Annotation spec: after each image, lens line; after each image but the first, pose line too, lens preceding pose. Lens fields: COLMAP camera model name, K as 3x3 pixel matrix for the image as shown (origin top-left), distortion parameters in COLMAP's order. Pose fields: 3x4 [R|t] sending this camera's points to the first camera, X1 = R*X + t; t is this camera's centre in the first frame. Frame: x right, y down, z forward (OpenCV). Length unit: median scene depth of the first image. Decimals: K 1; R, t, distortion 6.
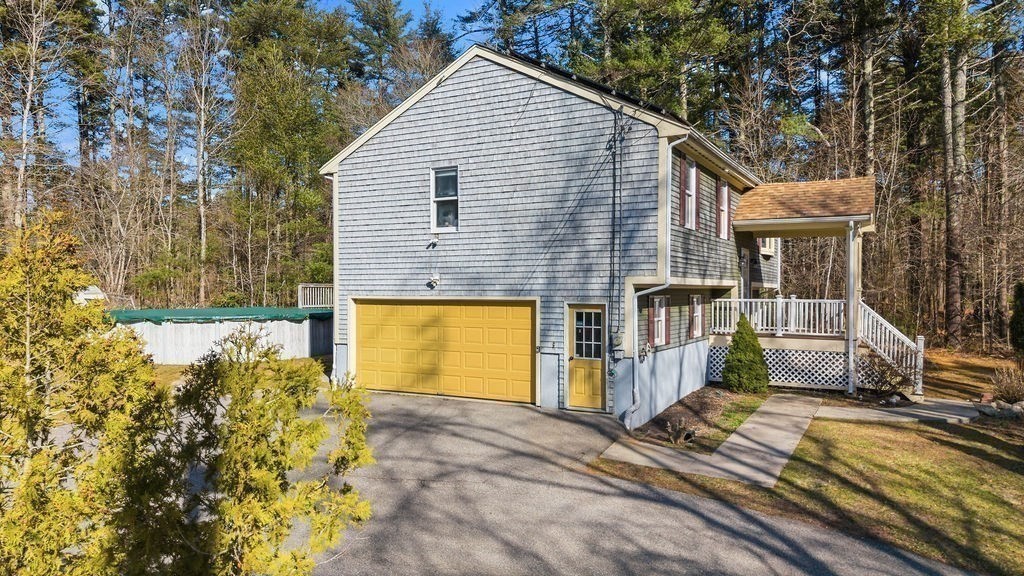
lens RADIAL K [[688.5, 0, 515.2], [0, 688.5, 297.9], [0, 0, 1]] dist [0.021658, -0.018239]
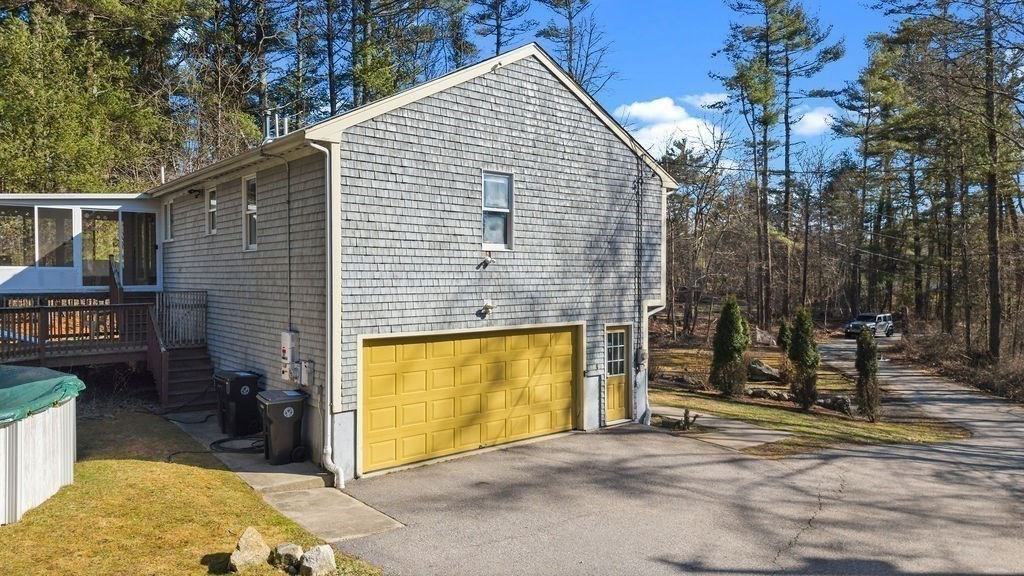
lens RADIAL K [[688.5, 0, 514.8], [0, 688.5, 286.6], [0, 0, 1]] dist [0.021658, -0.018239]
pose [[0.356817, -0.014015, 0.934069, -0.947334], [0.012537, 0.999869, 0.010213, -0.064056], [-0.934090, 0.008066, 0.356946, 0.738849]]
